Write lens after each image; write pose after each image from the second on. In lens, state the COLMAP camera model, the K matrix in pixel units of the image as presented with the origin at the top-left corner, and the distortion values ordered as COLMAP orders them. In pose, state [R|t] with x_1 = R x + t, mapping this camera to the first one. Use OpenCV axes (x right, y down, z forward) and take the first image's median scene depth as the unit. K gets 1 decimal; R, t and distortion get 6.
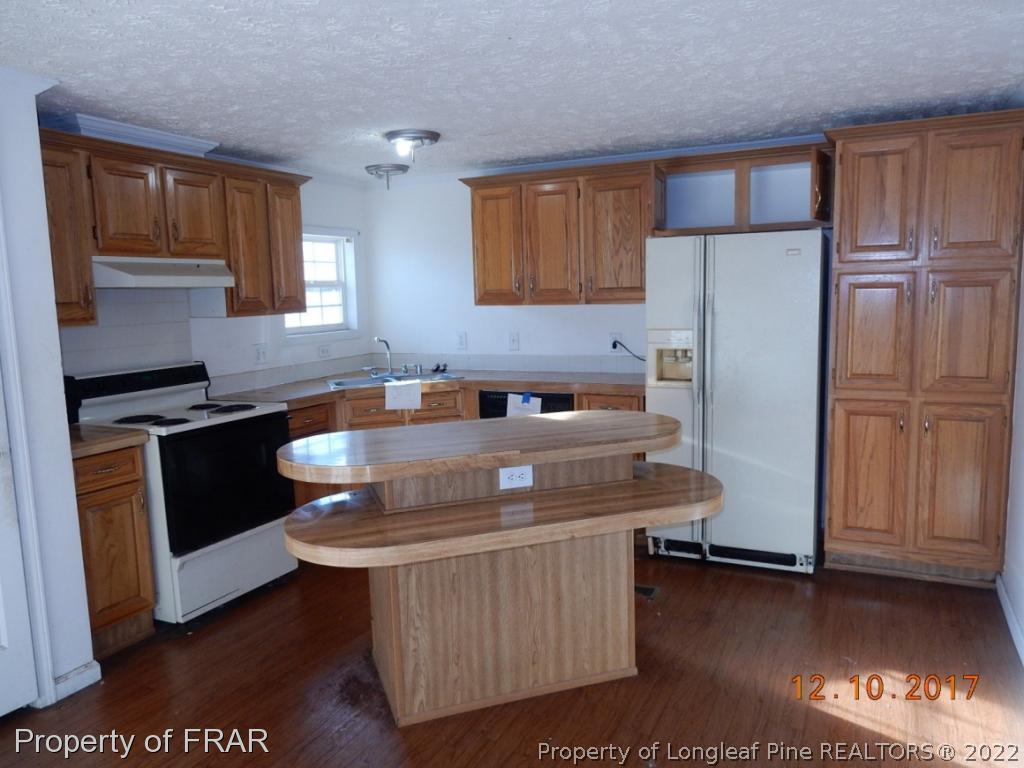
lens RADIAL K [[756.0, 0, 511.6], [0, 756.0, 386.6], [0, 0, 1]] dist [-0.003951, 0.009422]
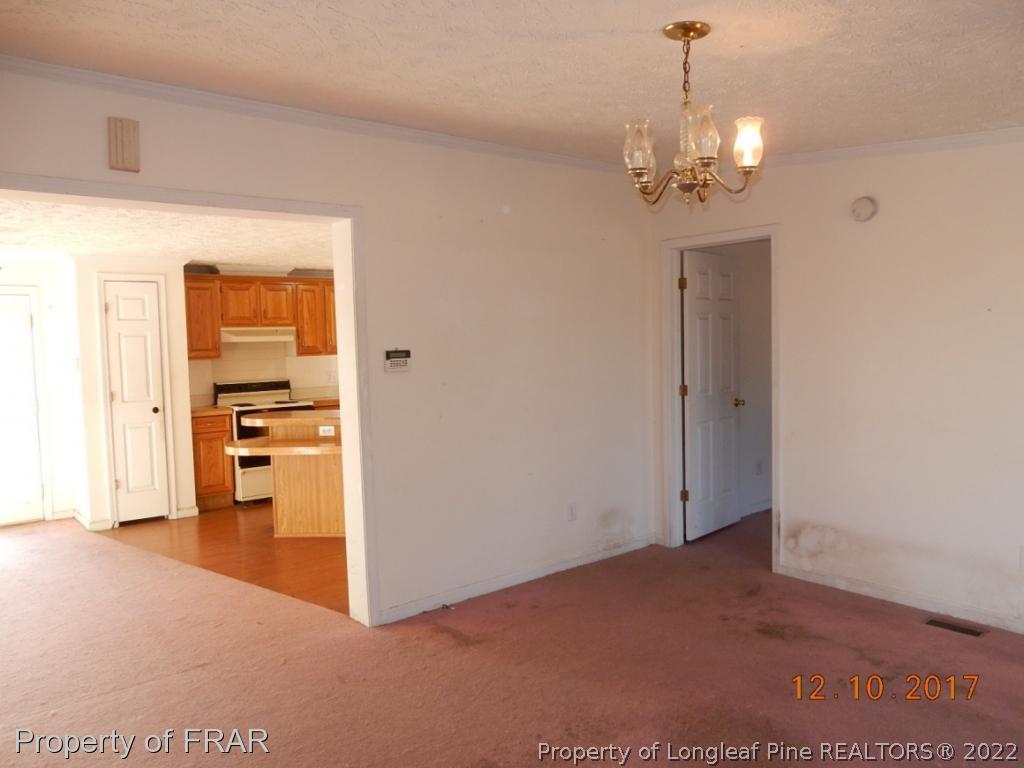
lens RADIAL K [[756.0, 0, 513.6], [0, 756.0, 383.6], [0, 0, 1]] dist [-0.003951, 0.009422]
pose [[0.907386, 0.026175, -0.419483, 1.130263], [-0.049493, 0.997769, -0.044798, 0.043661], [0.417375, 0.061410, 0.906657, -0.615102]]
